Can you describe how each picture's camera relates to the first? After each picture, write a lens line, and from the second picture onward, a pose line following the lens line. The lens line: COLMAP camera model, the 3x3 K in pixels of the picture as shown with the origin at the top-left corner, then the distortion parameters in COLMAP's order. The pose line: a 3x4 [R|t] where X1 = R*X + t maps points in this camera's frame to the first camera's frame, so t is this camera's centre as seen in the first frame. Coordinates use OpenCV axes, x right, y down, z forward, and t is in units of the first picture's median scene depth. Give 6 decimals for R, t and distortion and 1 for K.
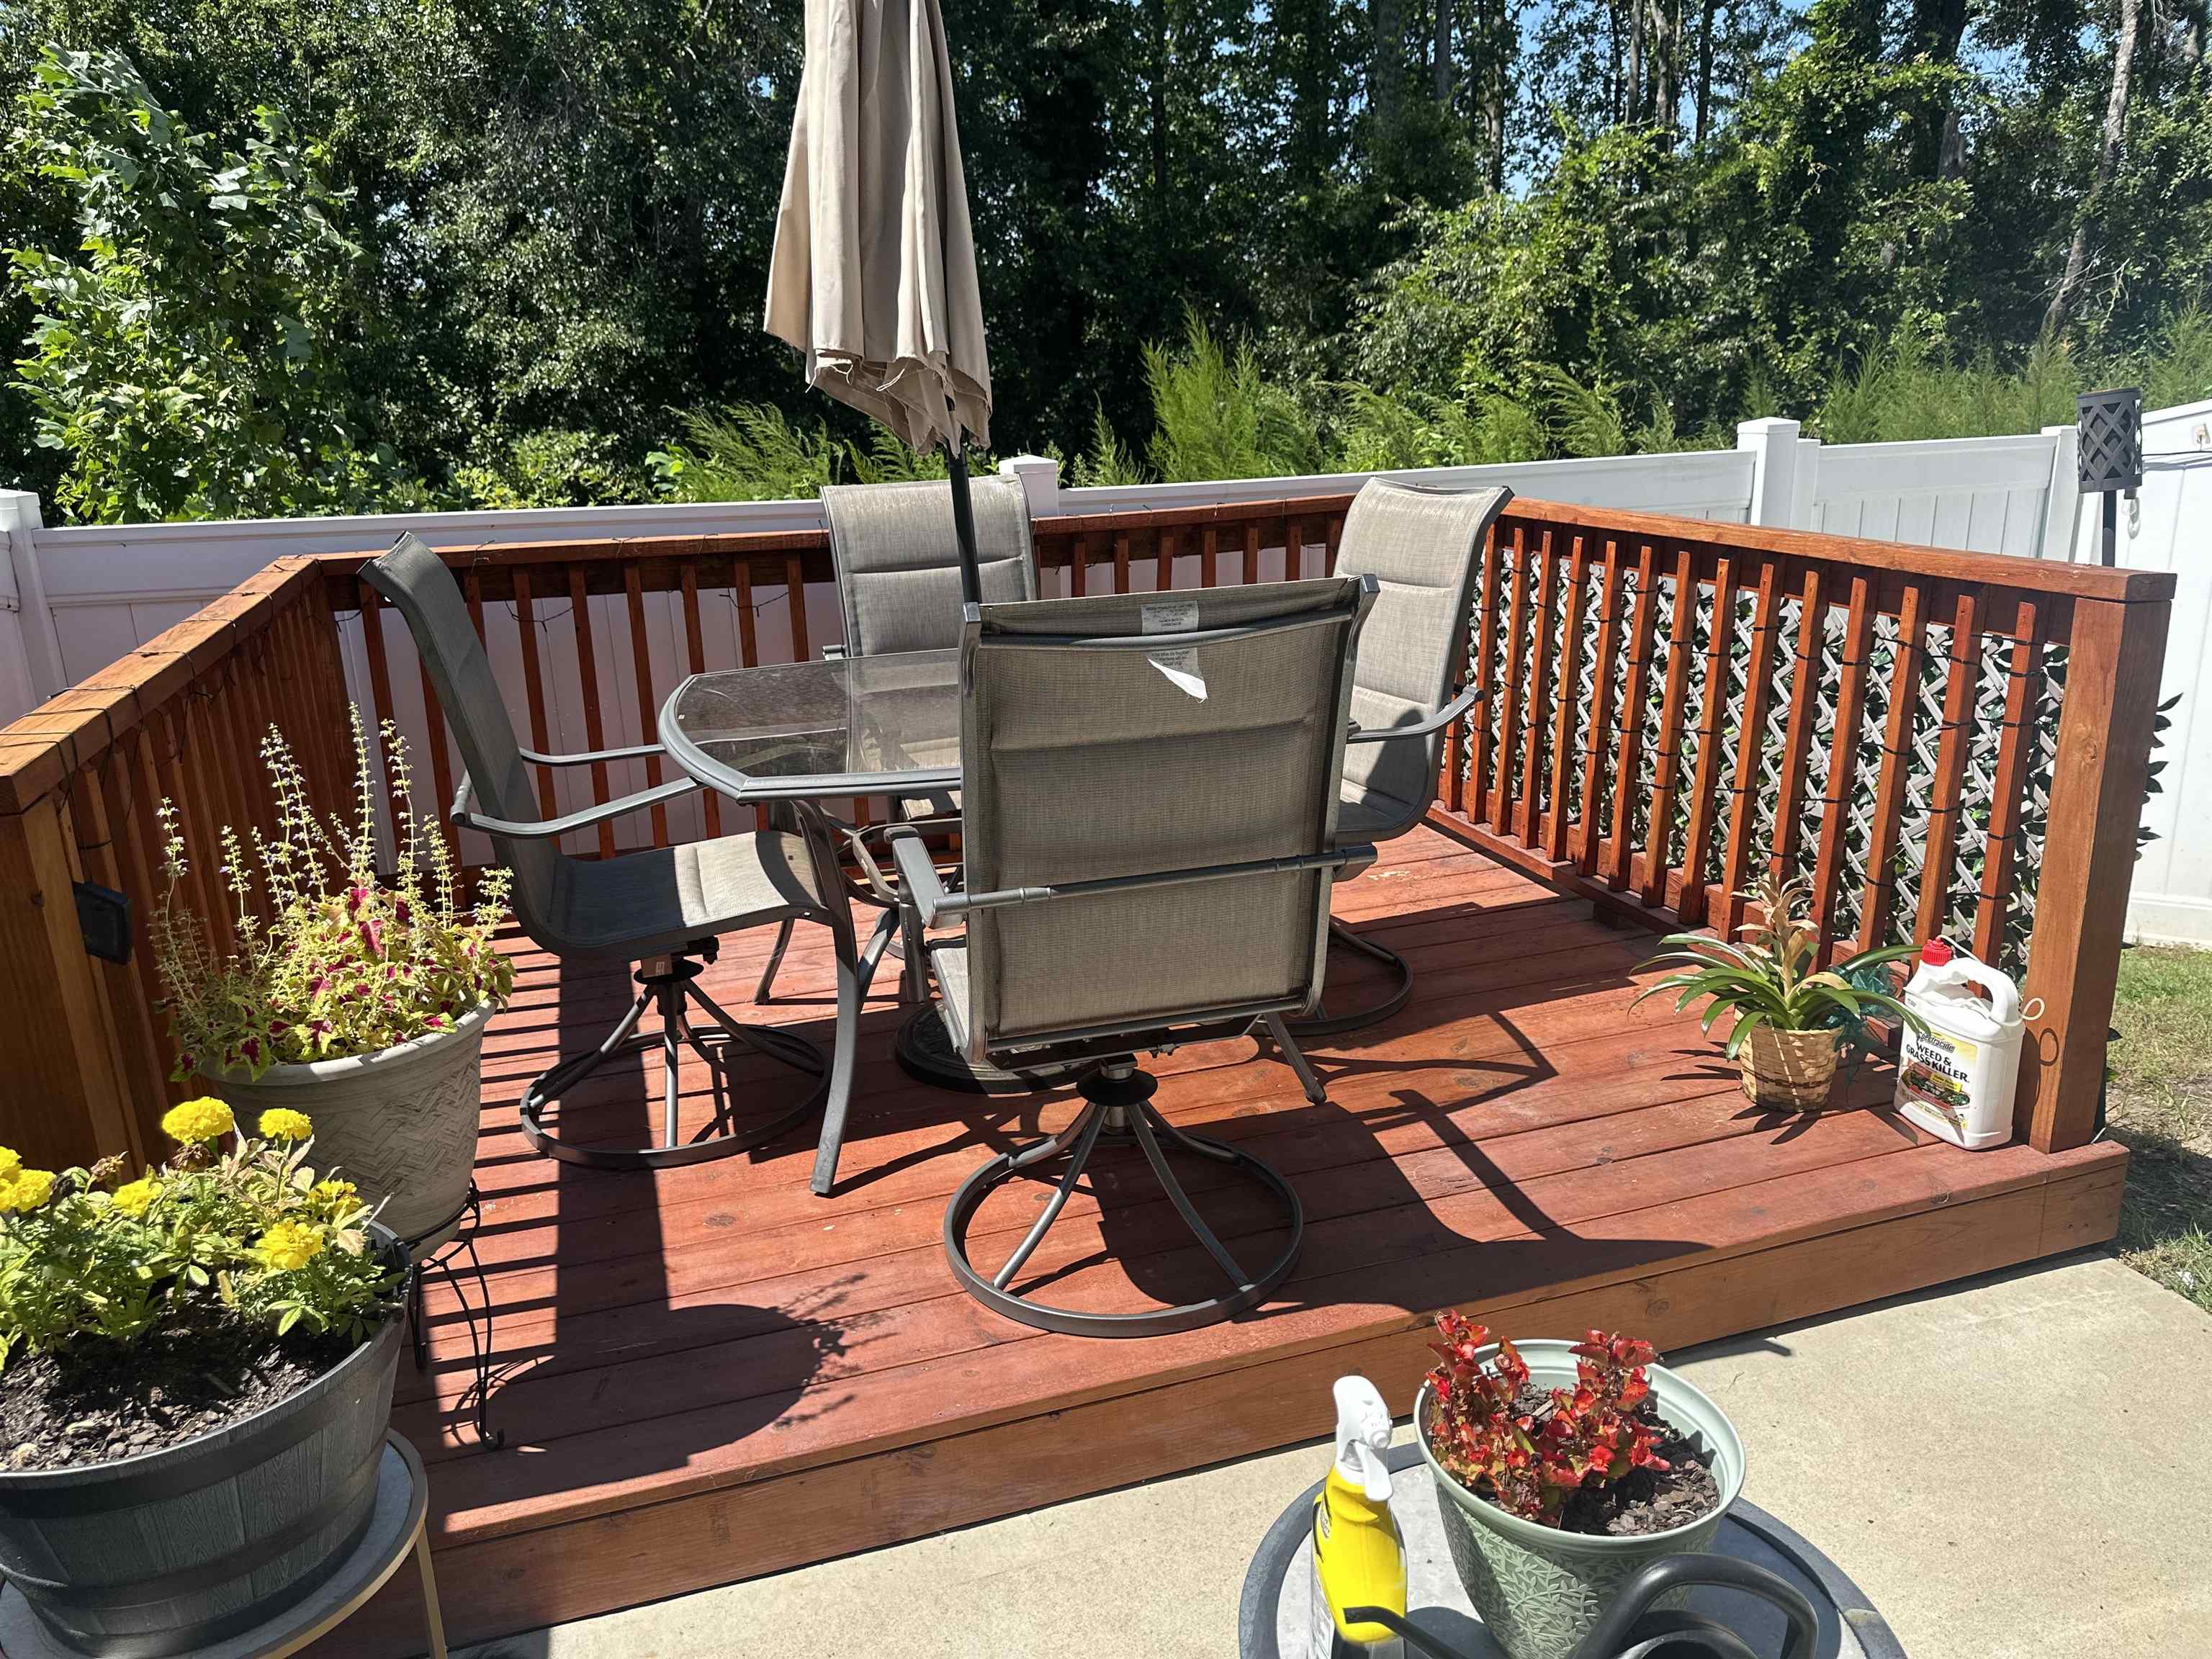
lens RADIAL K [[1565.1, 0, 1141.0], [0, 1565.1, 837.8], [0, 0, 1]] dist [0.042539, -0.068579]
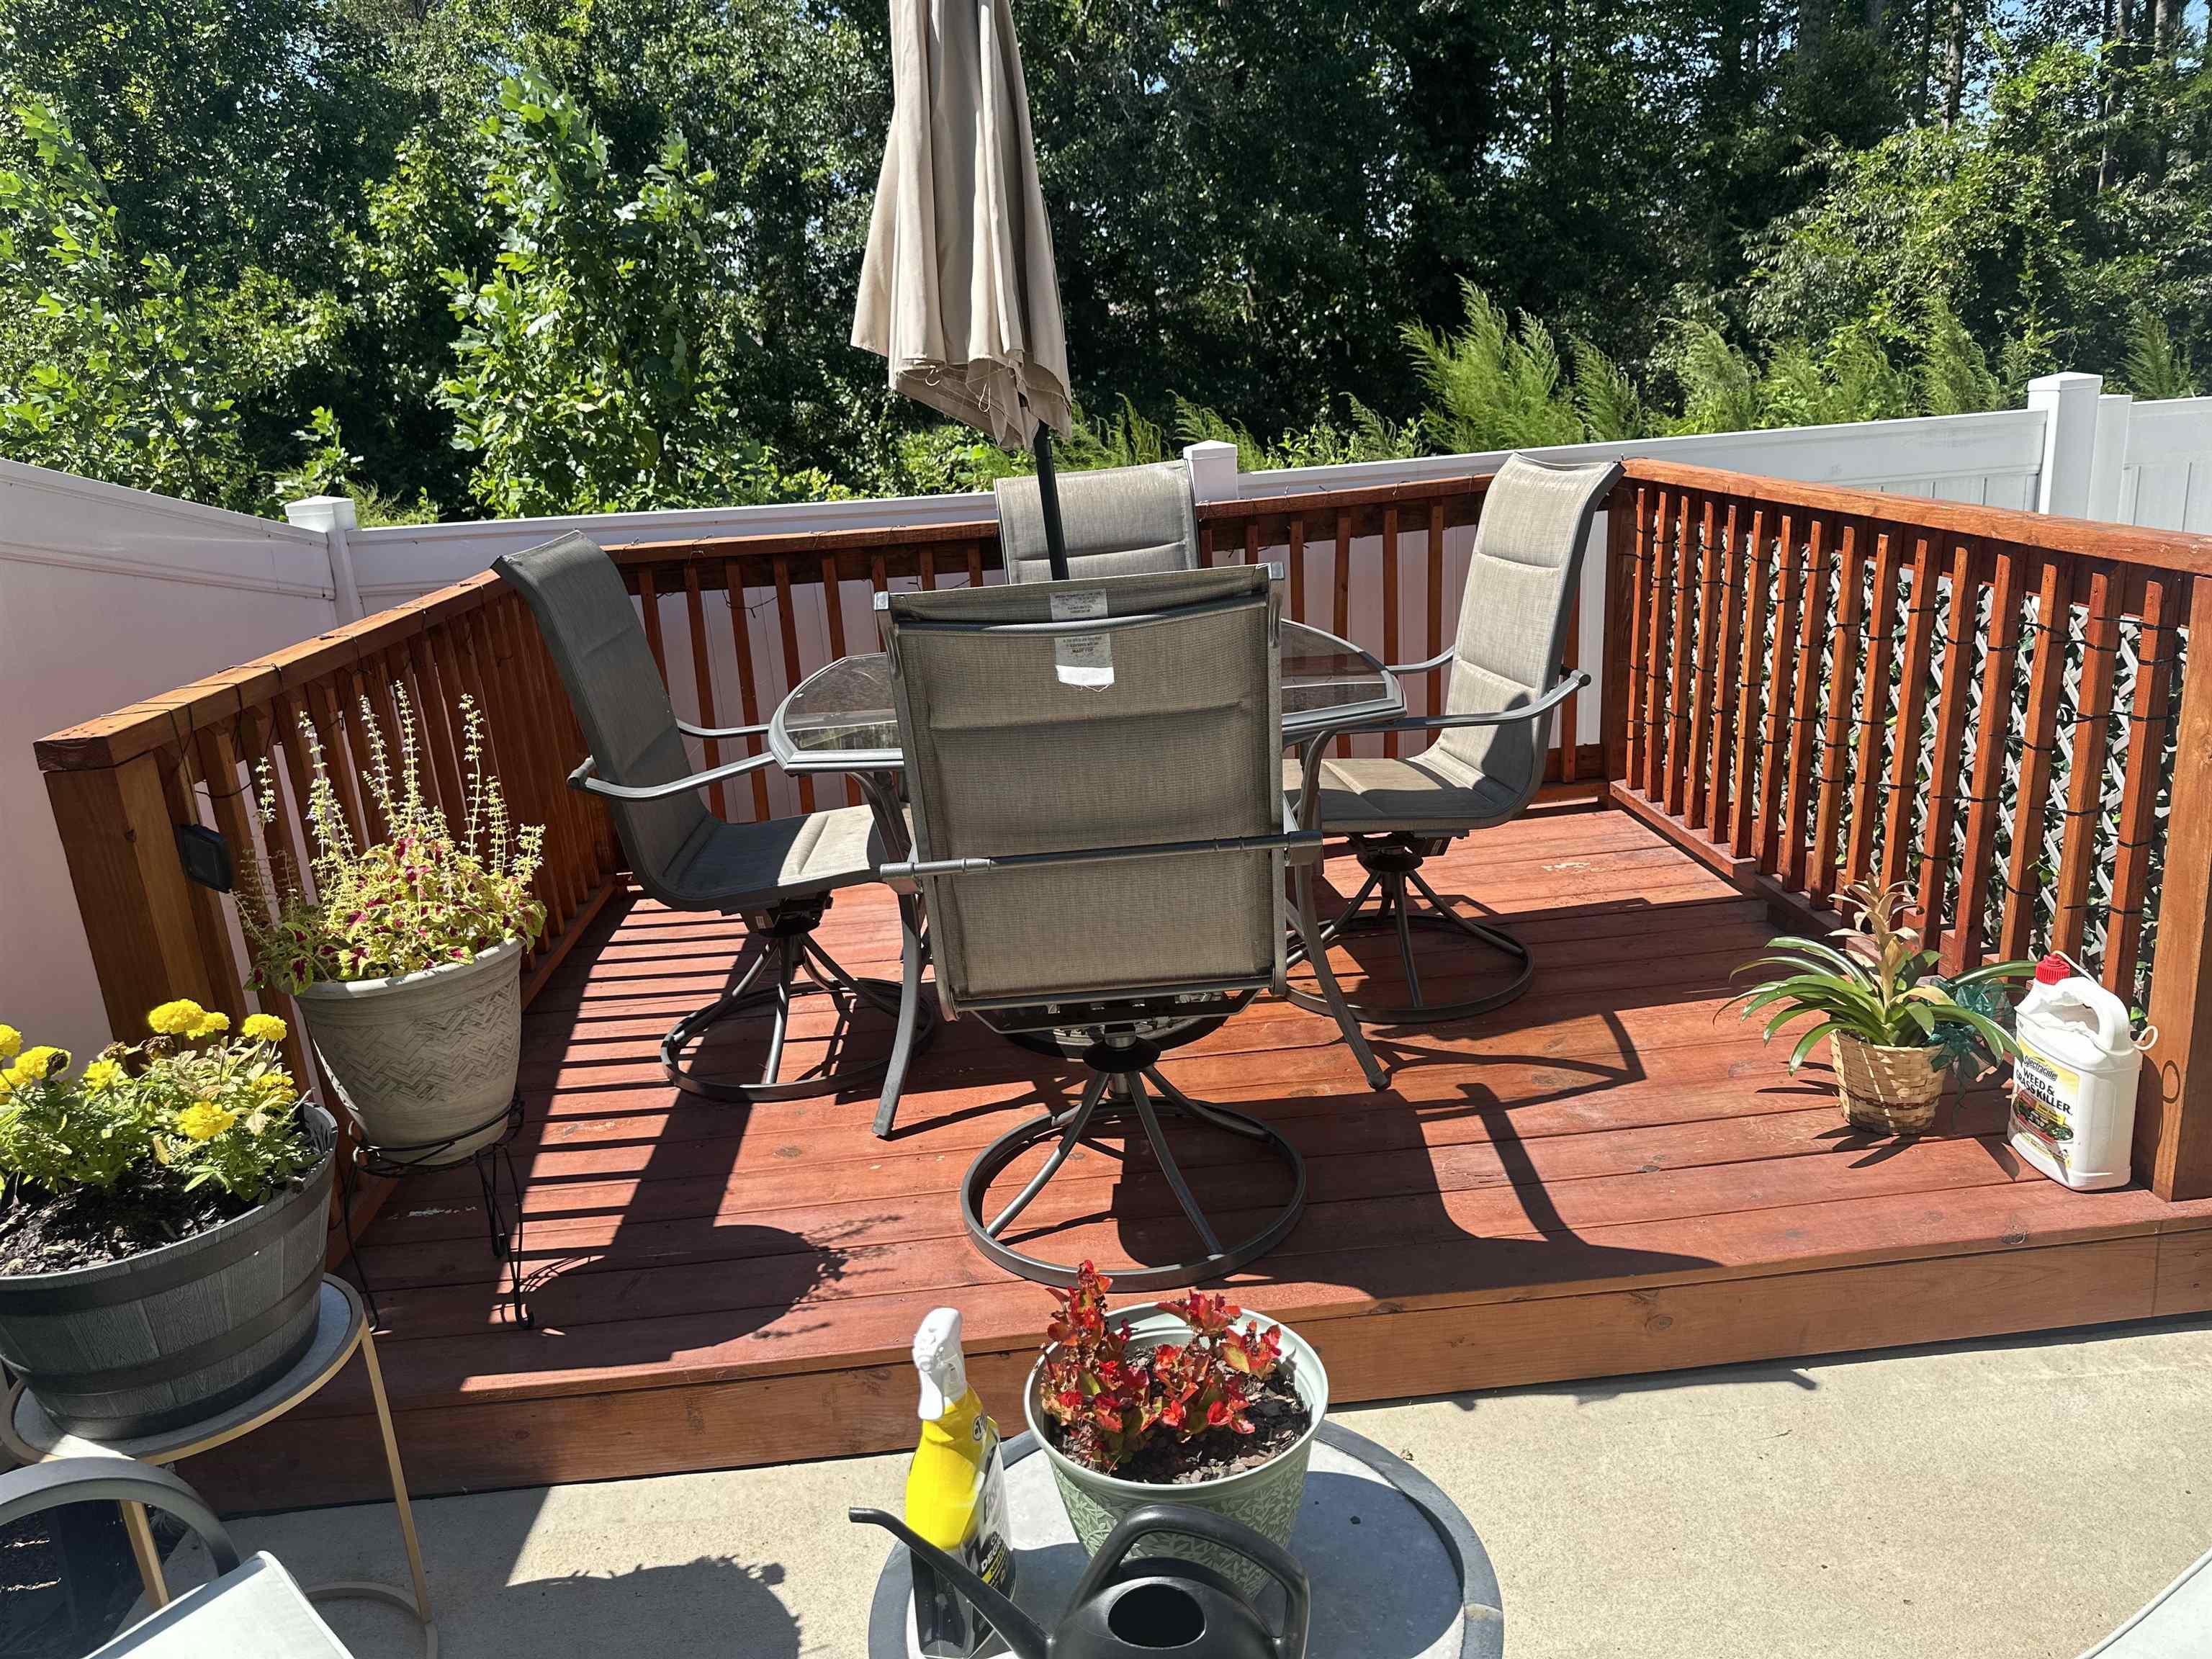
lens RADIAL K [[1569.1, 0, 1116.2], [0, 1569.1, 832.9], [0, 0, 1]] dist [0.044311, -0.067709]
pose [[0.968480, 0.031597, -0.247078, 0.203402], [-0.029386, 0.999488, 0.012634, -0.001298], [0.247351, -0.004975, 0.968913, -0.009442]]
